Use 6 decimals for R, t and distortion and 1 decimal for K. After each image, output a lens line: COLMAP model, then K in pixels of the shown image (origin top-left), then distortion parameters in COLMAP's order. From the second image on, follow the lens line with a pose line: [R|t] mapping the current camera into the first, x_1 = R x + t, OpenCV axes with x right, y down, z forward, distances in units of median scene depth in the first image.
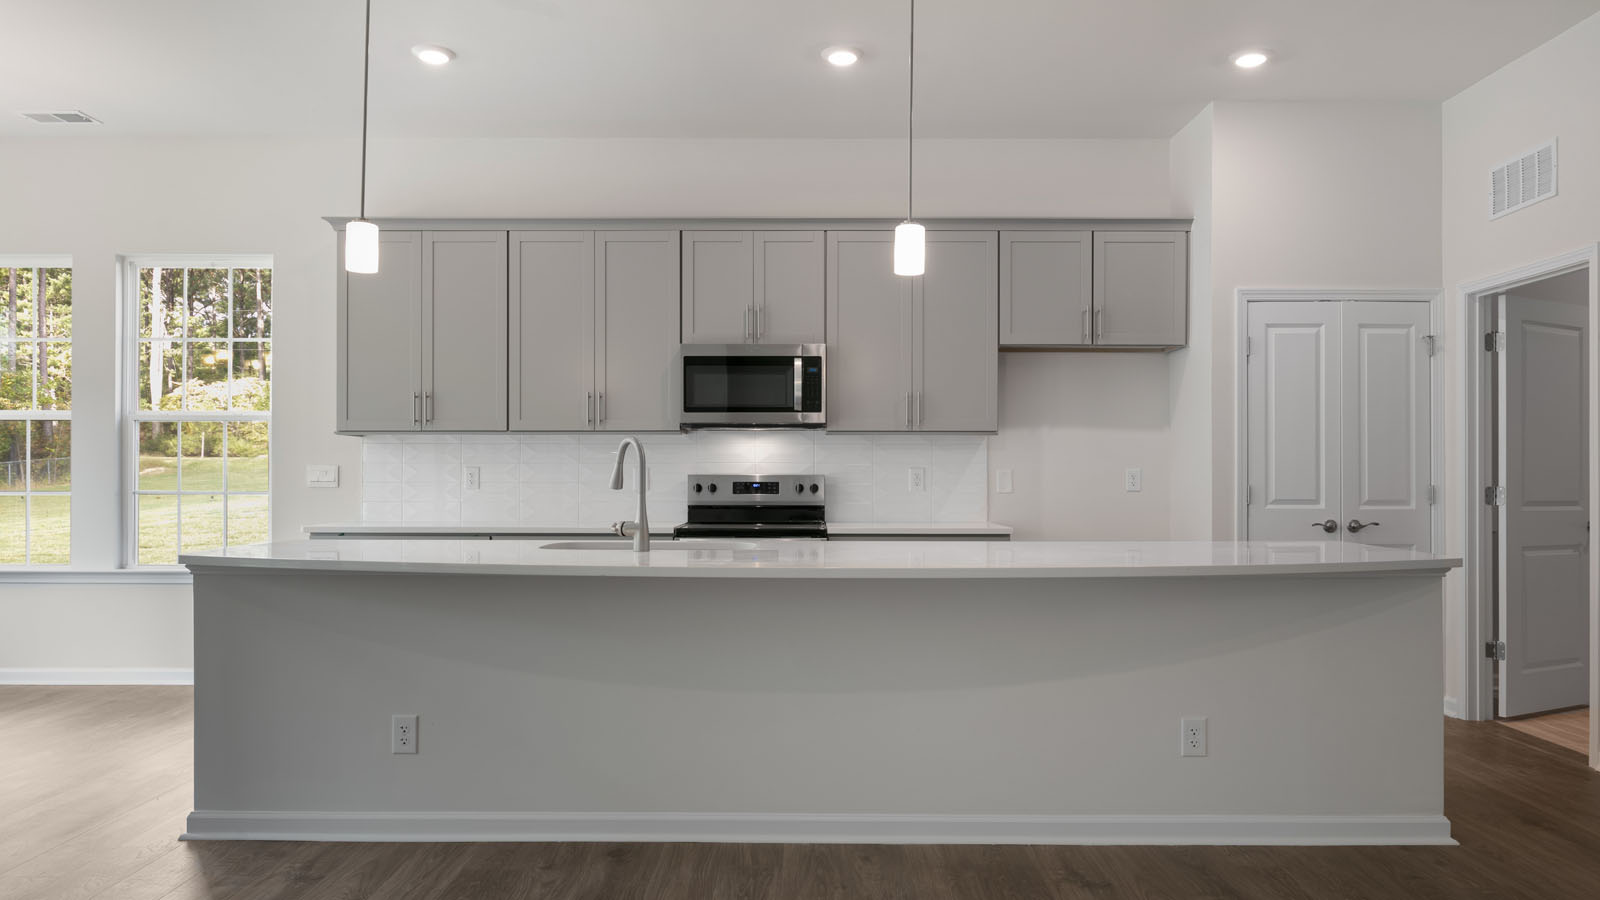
lens RADIAL K [[1059.7, 0, 806.1], [0, 1059.7, 467.0], [0, 0, 1]] dist [-0.002204, -0.002506]
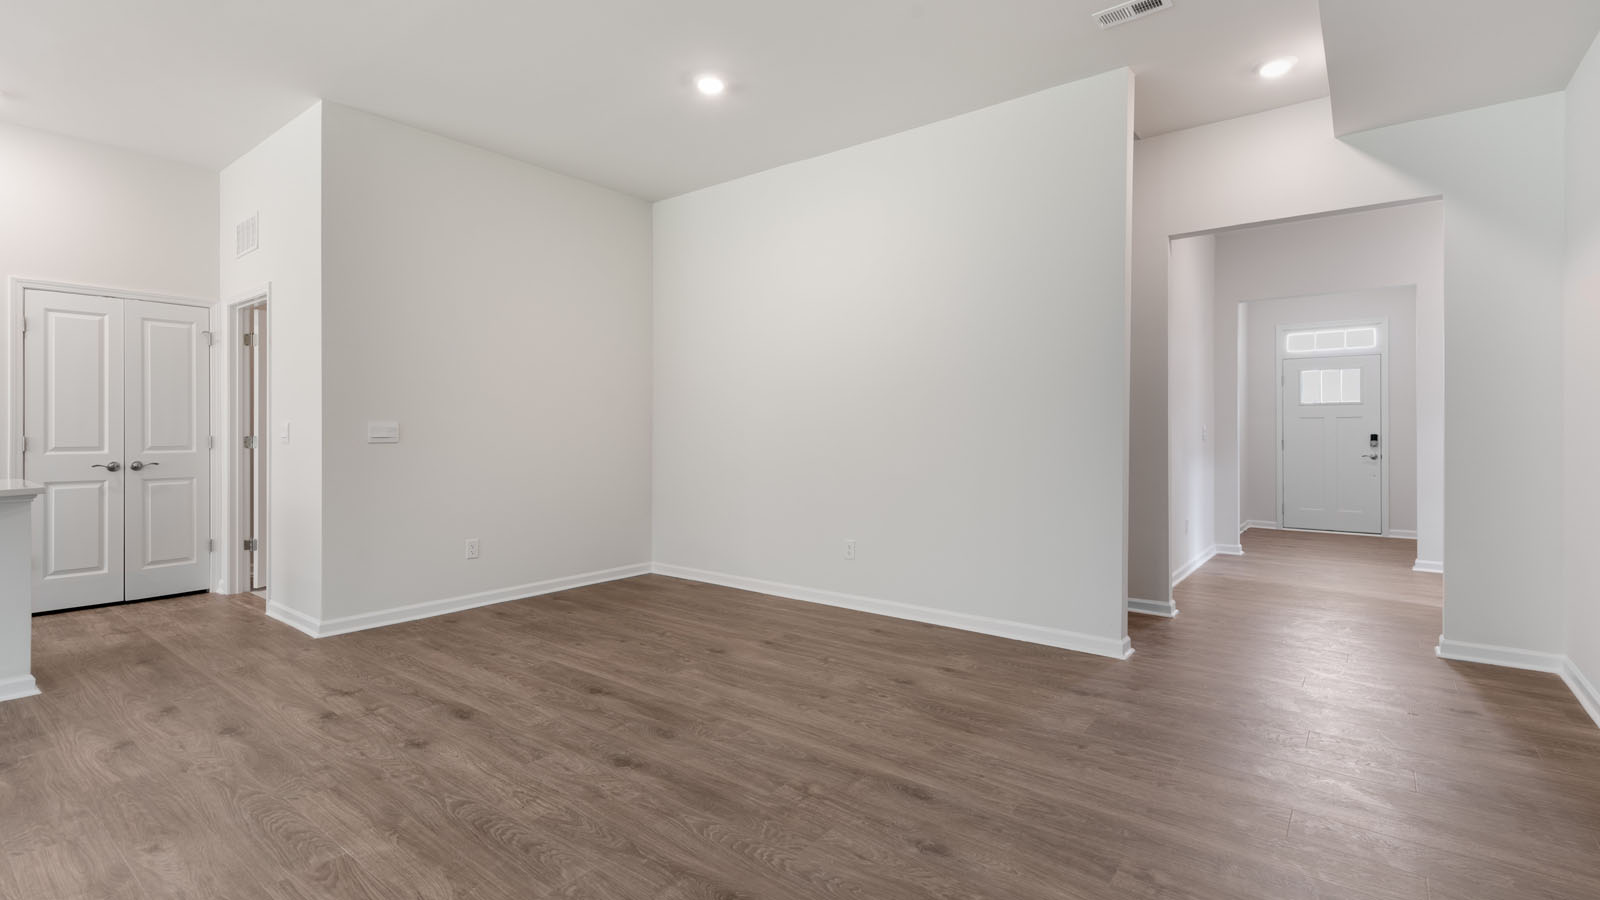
lens RADIAL K [[742.9, 0, 795.0], [0, 742.9, 435.2], [0, 0, 1]] dist [0.010705, 0.000431]
pose [[0.622569, -0.007080, 0.782533, 0.289114], [-0.010790, 0.999786, 0.017630, -0.009705], [-0.782491, -0.019419, 0.622360, -0.257441]]
